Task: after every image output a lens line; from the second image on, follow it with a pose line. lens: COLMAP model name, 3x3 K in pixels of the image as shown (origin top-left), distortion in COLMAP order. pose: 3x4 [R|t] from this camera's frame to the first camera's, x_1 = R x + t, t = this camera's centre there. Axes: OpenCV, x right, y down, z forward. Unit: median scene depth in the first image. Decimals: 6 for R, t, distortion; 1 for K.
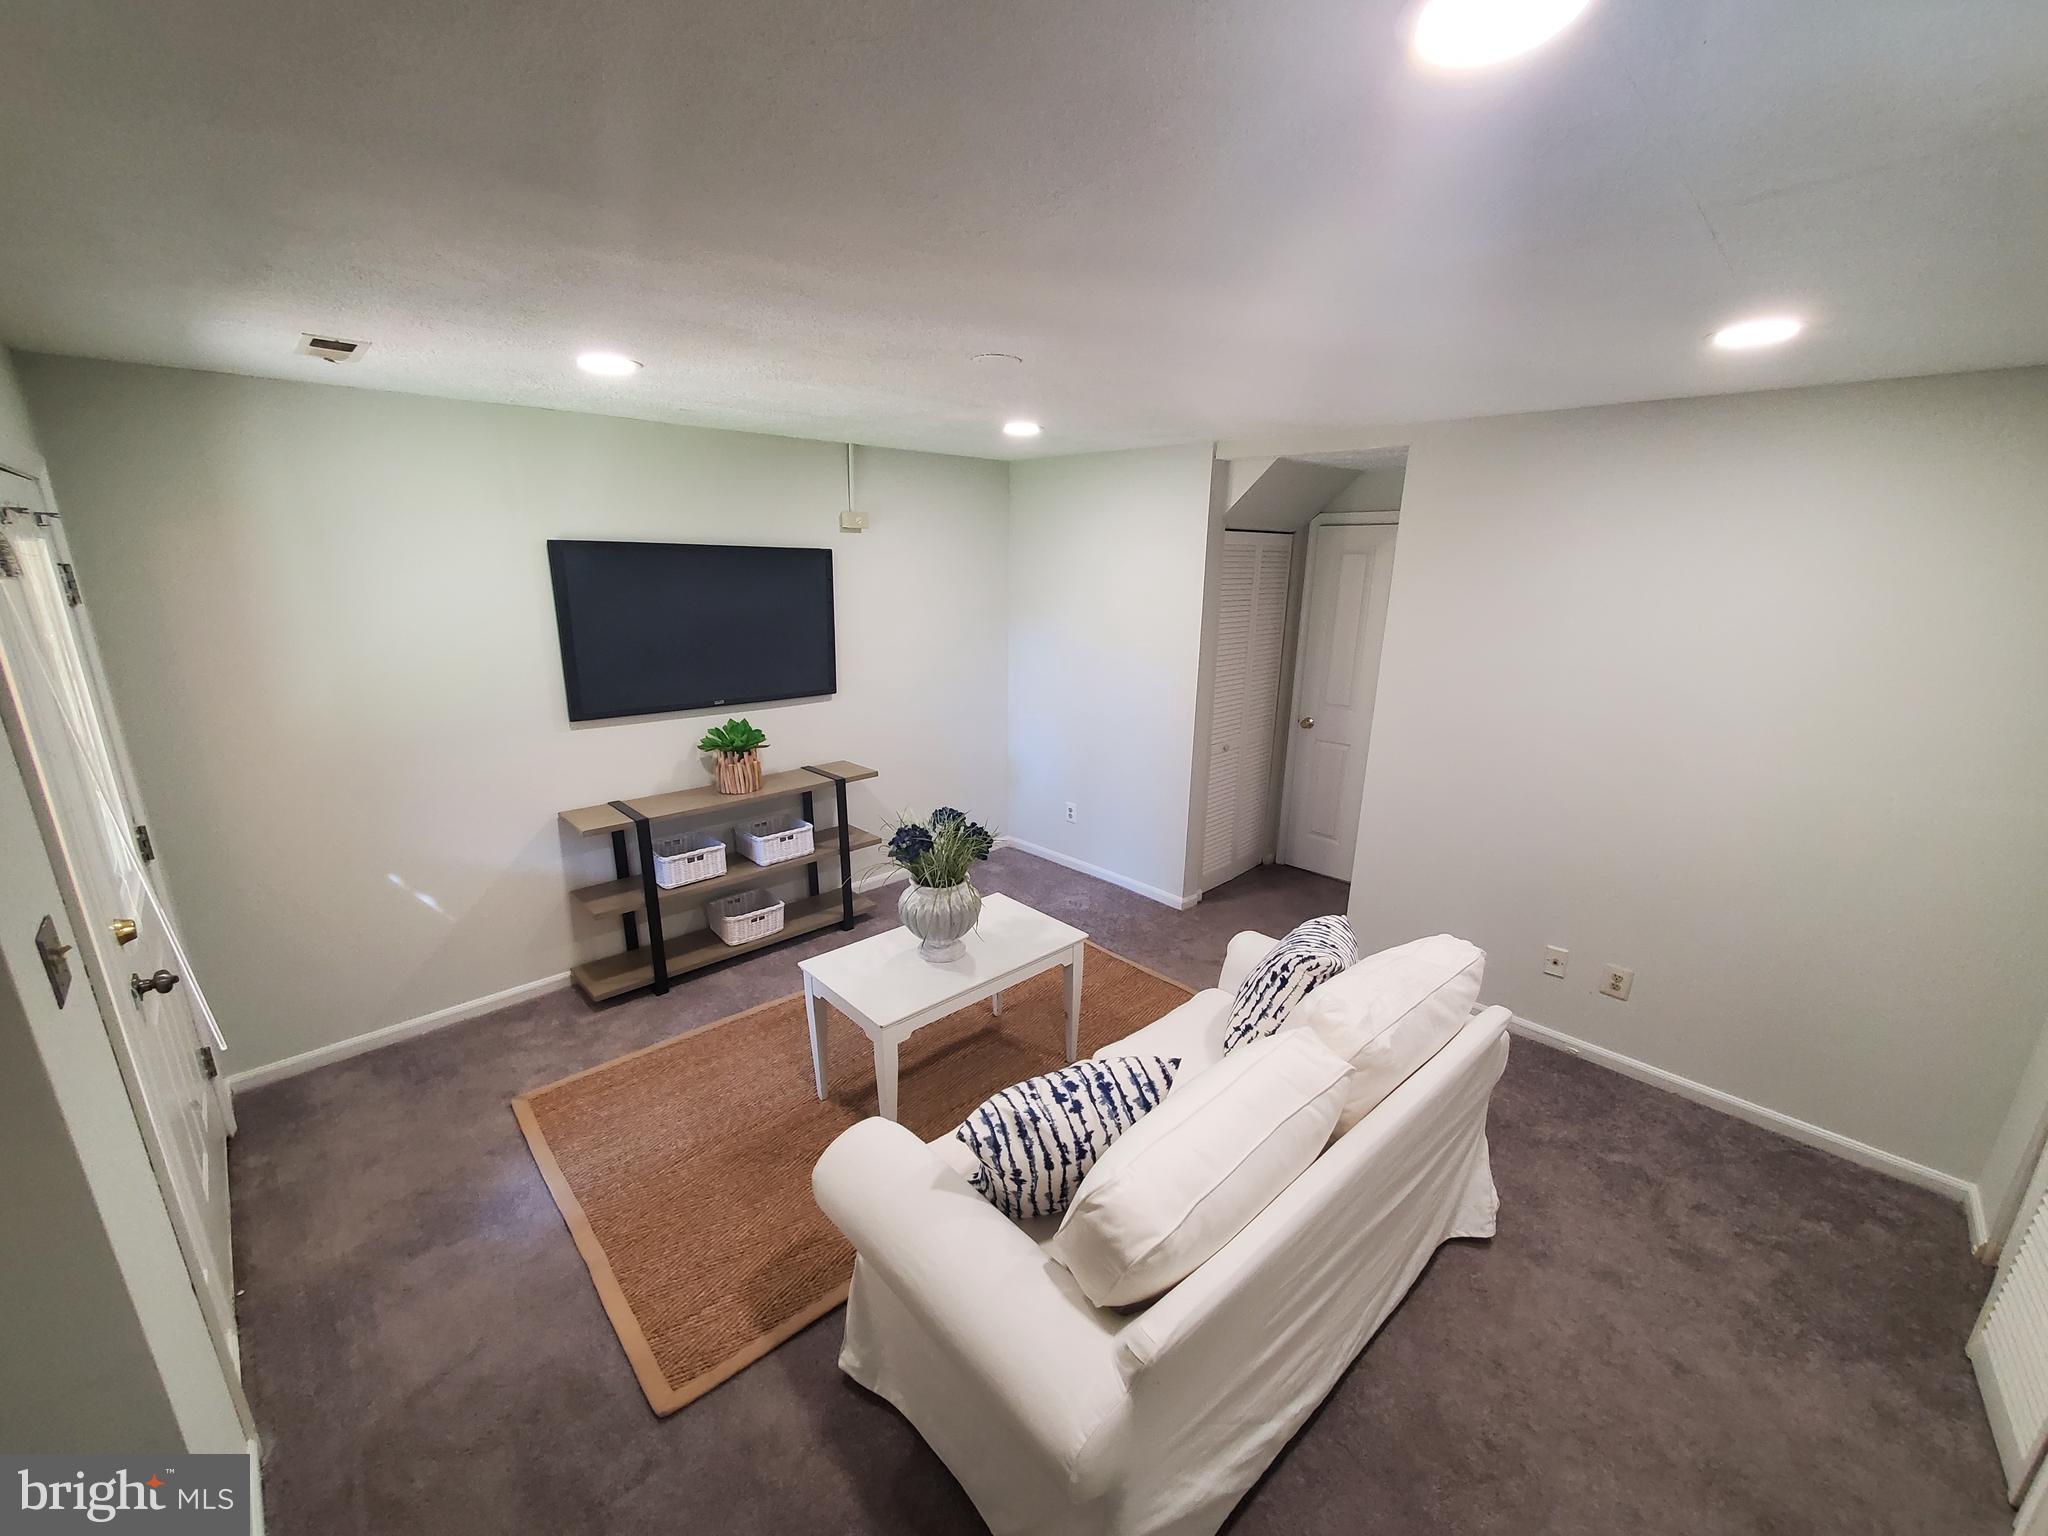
lens RADIAL K [[809.0, 0, 1022.8], [0, 809.0, 775.6], [0, 0, 1]] dist [0.008230, -0.001091]
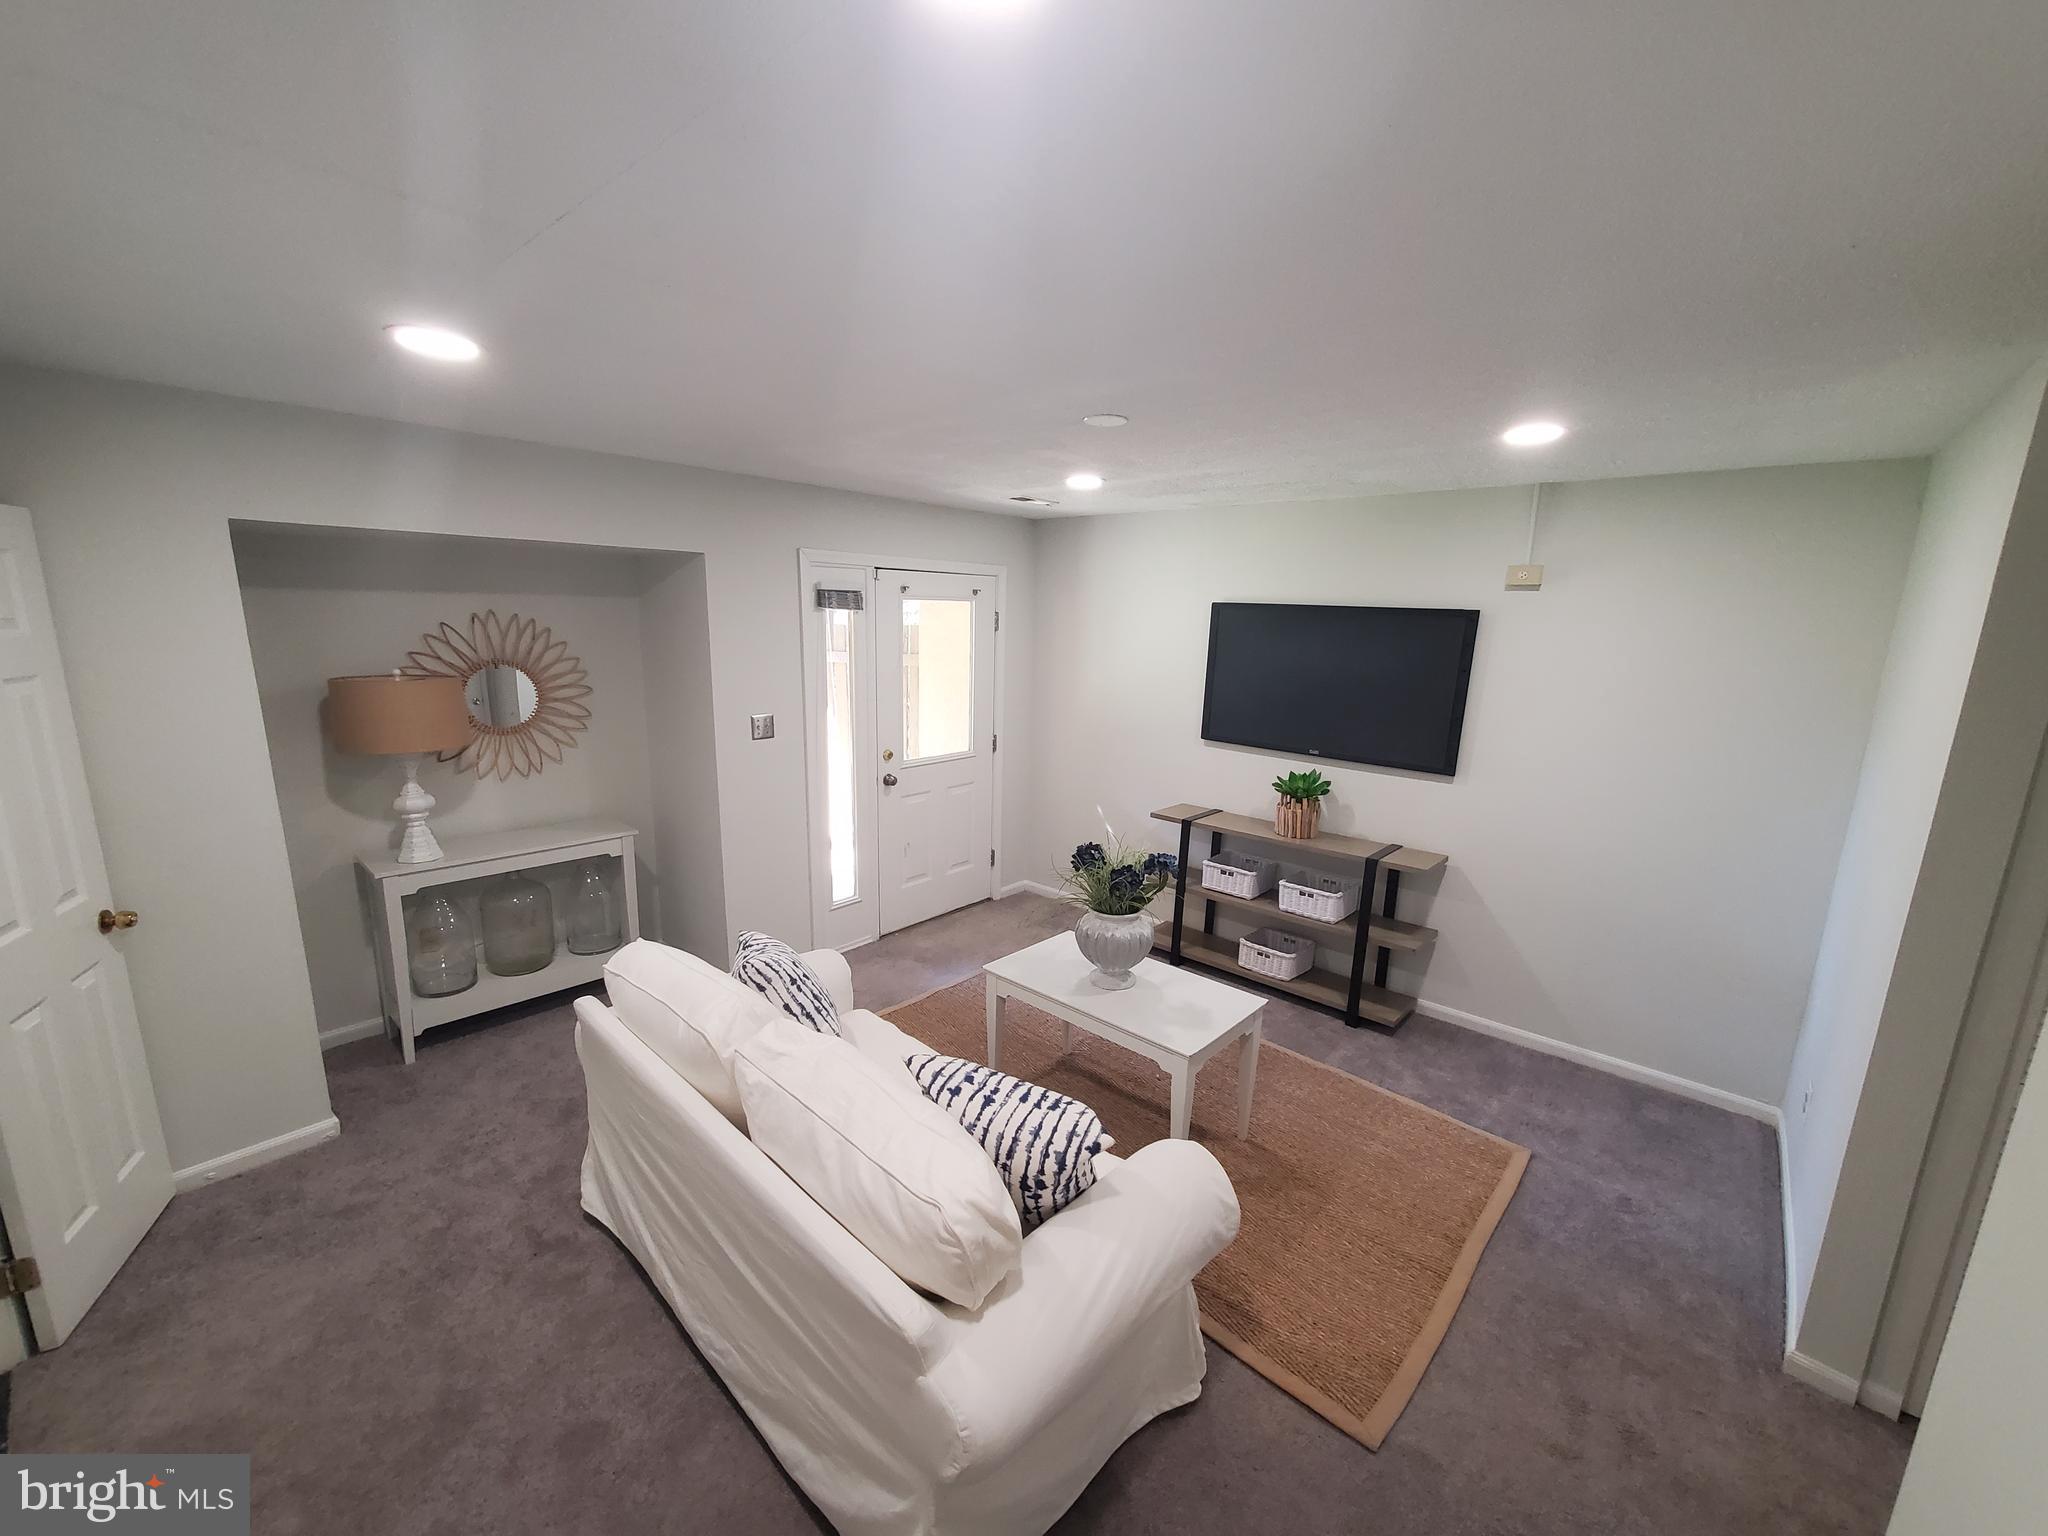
lens RADIAL K [[809.0, 0, 1022.5], [0, 809.0, 771.9], [0, 0, 1]] dist [0.008230, -0.001091]
pose [[0.083004, 0.201909, -0.975881, 0.624697], [-0.269448, 0.947333, 0.173085, -0.144896], [0.959431, 0.248582, 0.133037, 0.494411]]
